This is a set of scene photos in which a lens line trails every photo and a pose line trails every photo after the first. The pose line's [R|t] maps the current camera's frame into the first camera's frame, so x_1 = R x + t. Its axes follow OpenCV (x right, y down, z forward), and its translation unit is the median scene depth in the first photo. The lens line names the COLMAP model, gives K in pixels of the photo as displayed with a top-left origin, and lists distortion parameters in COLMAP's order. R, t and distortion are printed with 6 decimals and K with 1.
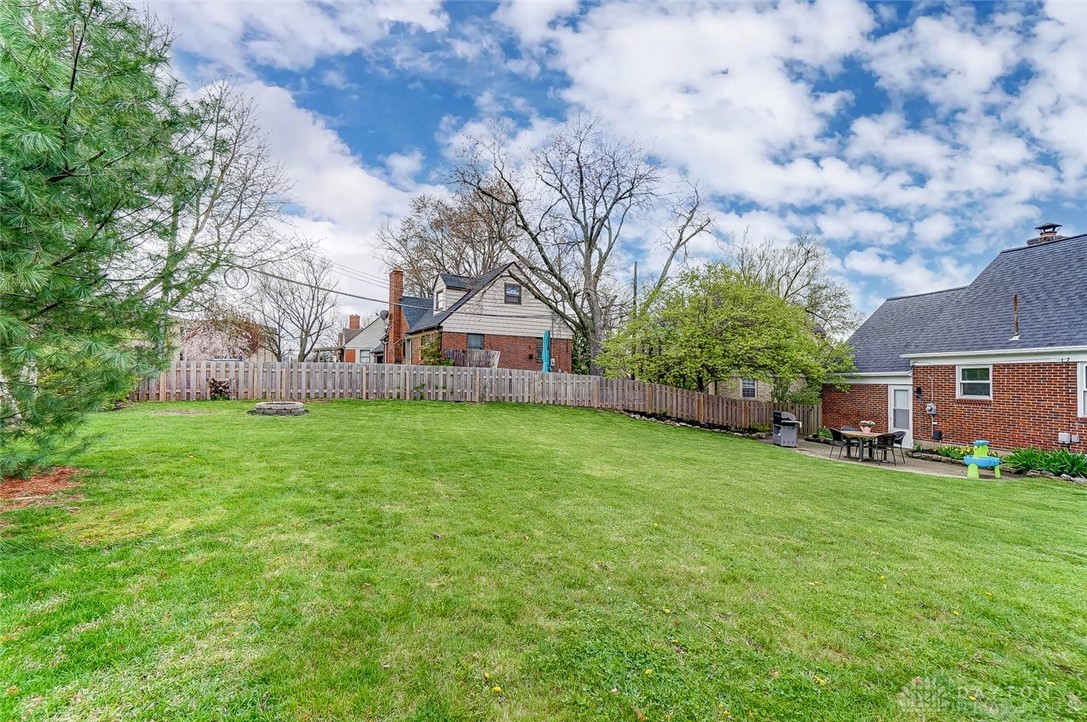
lens RADIAL K [[477.0, 0, 546.7], [0, 477.0, 368.3], [0, 0, 1]] dist [-0.064684, 0.020715]
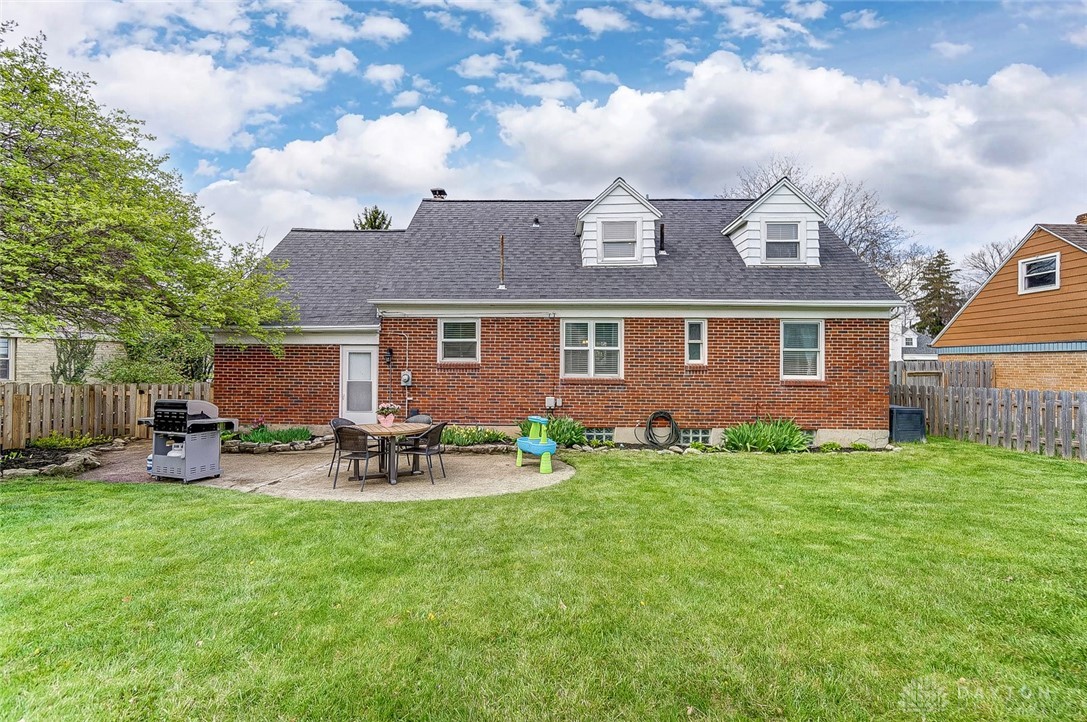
lens RADIAL K [[477.0, 0, 546.7], [0, 477.0, 368.3], [0, 0, 1]] dist [-0.064684, 0.020715]
pose [[0.202063, -0.016182, 0.979239, 0.182915], [-0.020413, 0.999577, 0.020730, 0.055635], [-0.979160, -0.024178, 0.201647, 0.679748]]
